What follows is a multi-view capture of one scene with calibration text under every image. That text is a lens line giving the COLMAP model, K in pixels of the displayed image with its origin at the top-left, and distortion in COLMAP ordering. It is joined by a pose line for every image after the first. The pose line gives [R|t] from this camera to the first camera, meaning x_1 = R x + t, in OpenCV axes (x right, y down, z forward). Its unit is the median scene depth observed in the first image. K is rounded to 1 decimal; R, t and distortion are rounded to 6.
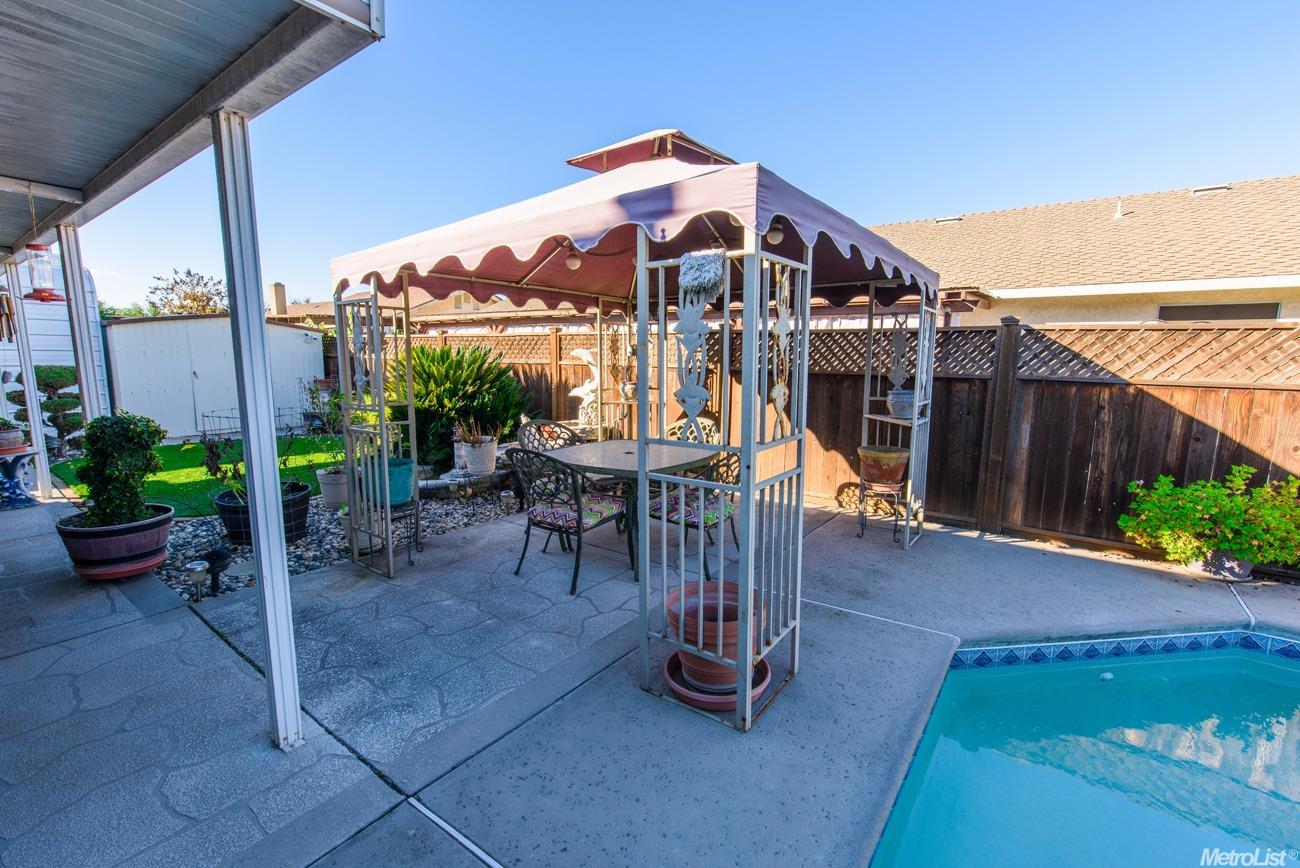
lens RADIAL K [[557.6, 0, 650.0], [0, 557.6, 434.0], [0, 0, 1]] dist [0.000561, -0.000574]
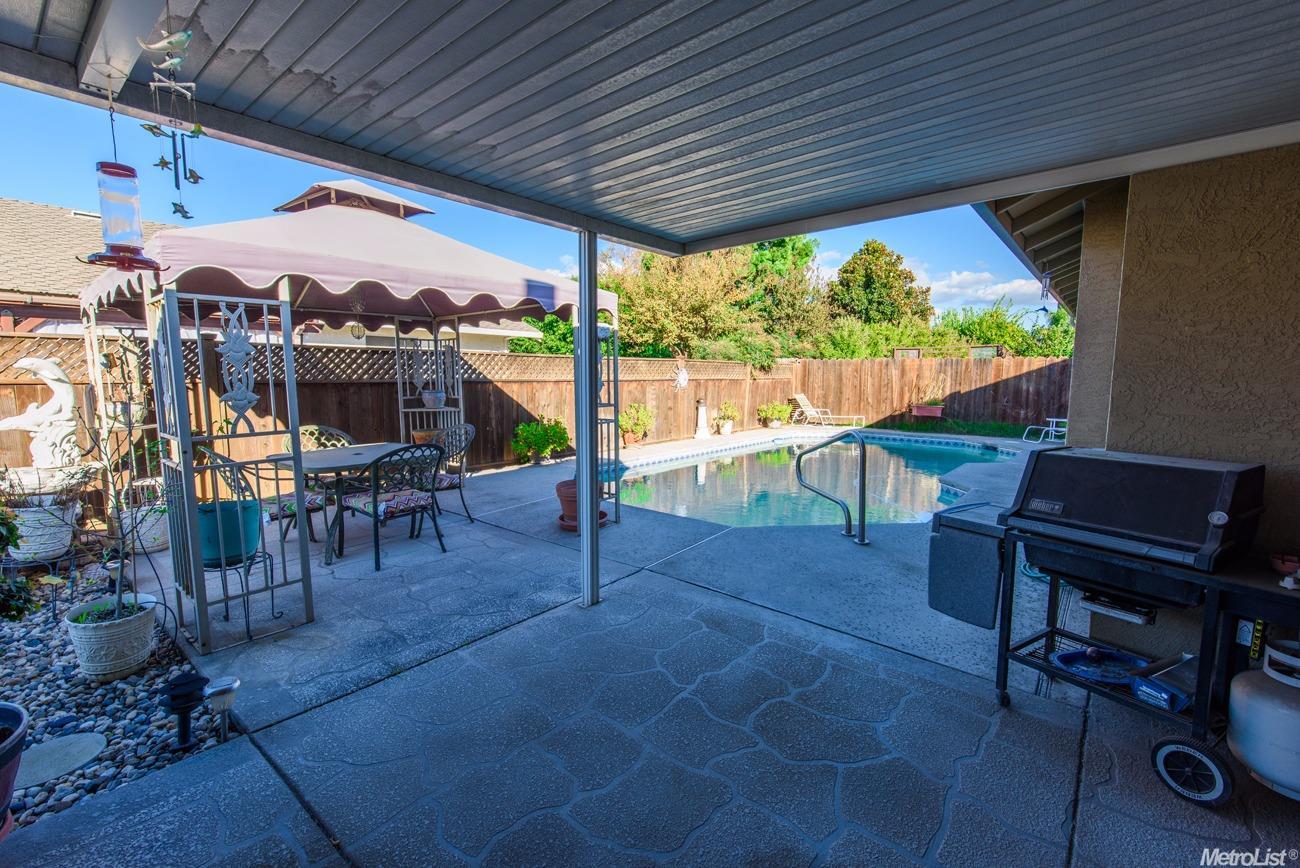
lens RADIAL K [[569.7, 0, 650.0], [0, 569.7, 434.0], [0, 0, 1]] dist [-0.001341, -0.000035]
pose [[0.057099, -0.118869, 0.991267, -1.148679], [0.134937, 0.984695, 0.110309, -0.054397], [-0.989208, 0.127460, 0.072265, 0.323607]]
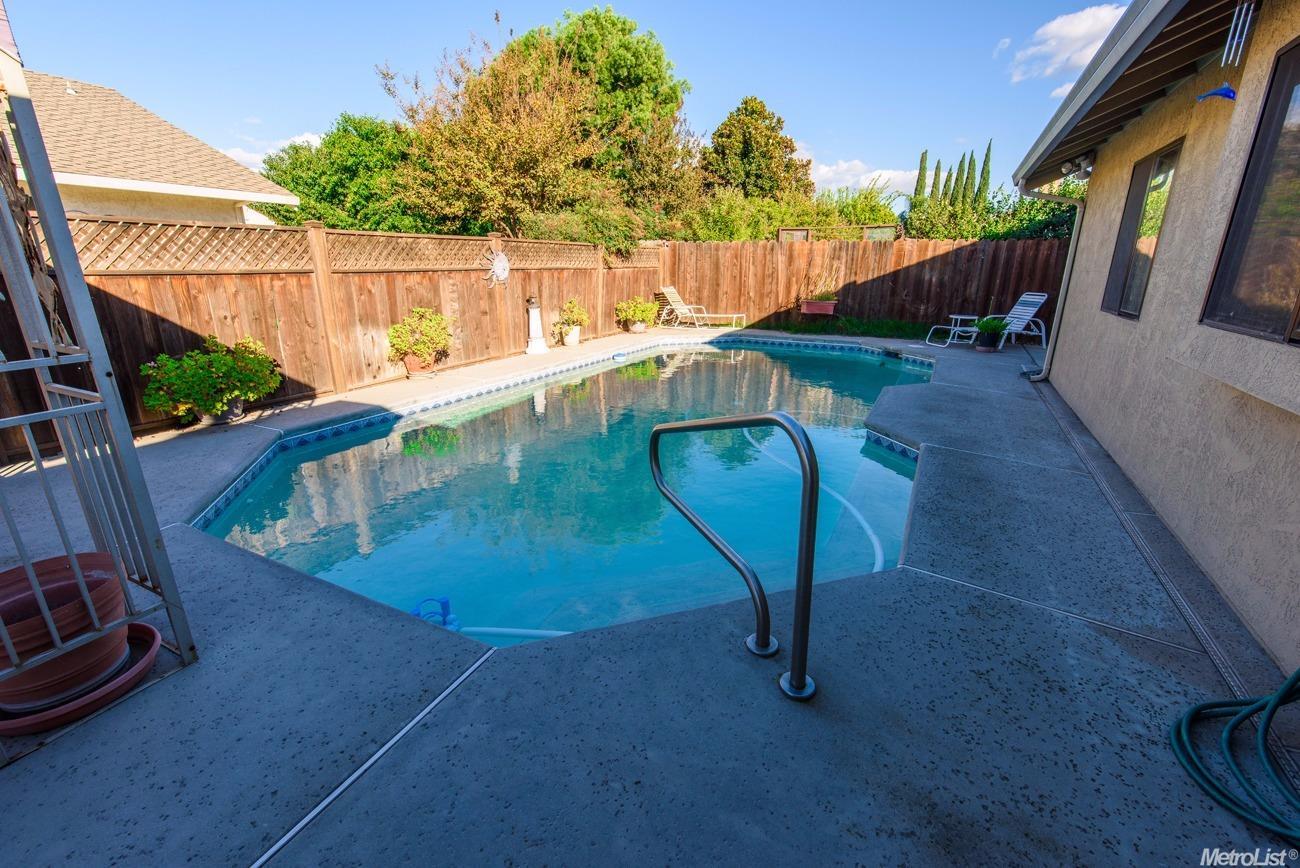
lens RADIAL K [[557.6, 0, 650.0], [0, 557.6, 434.0], [0, 0, 1]] dist [0.000561, -0.000574]
pose [[-0.158430, -0.304600, 0.939212, -0.352064], [0.130877, 0.936354, 0.325749, -0.013448], [-0.978658, 0.174530, -0.108482, 0.142131]]
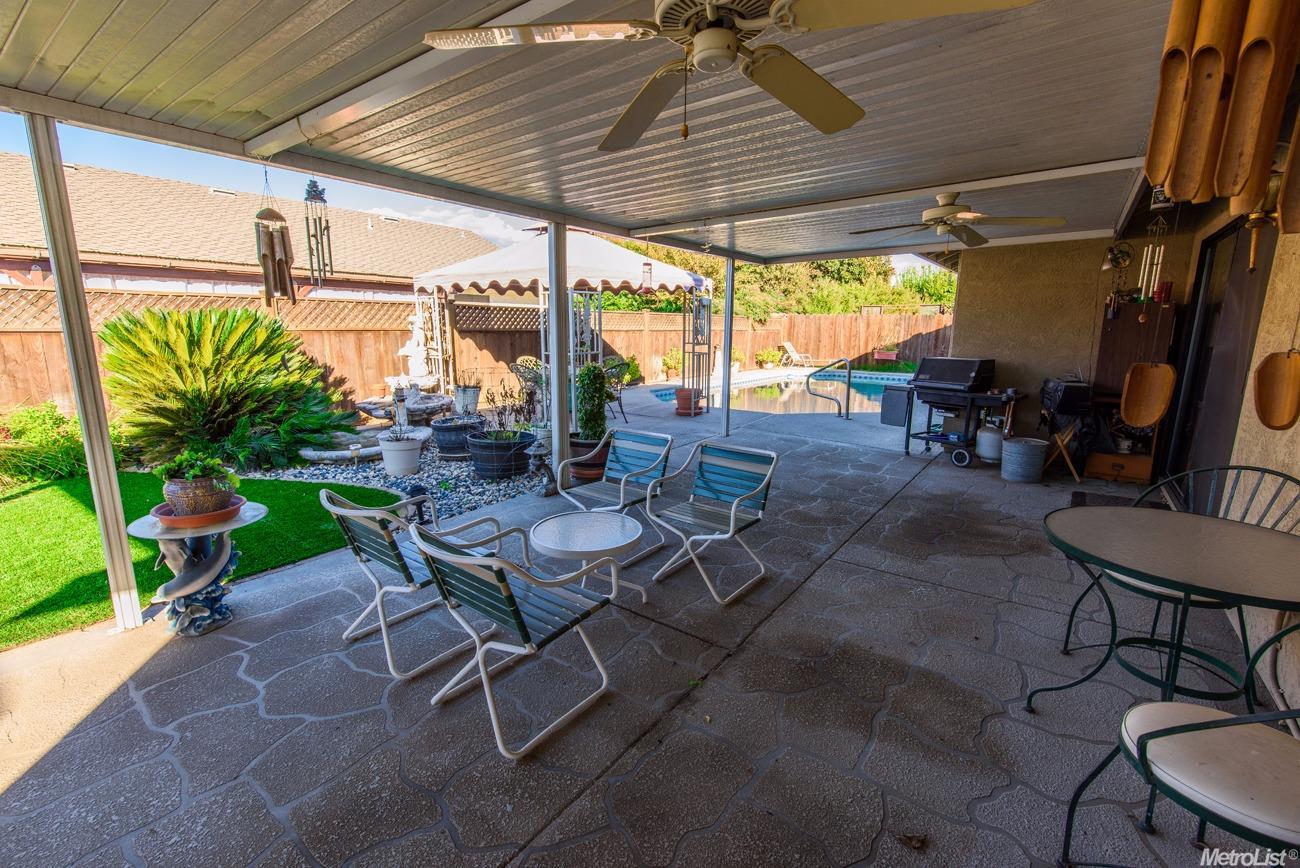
lens RADIAL K [[569.7, 0, 650.0], [0, 569.7, 434.0], [0, 0, 1]] dist [-0.001341, -0.000035]
pose [[-0.003334, -0.201678, 0.979446, -2.067149], [0.130047, 0.971046, 0.200391, -0.118896], [-0.991502, 0.128042, 0.022990, 0.685260]]
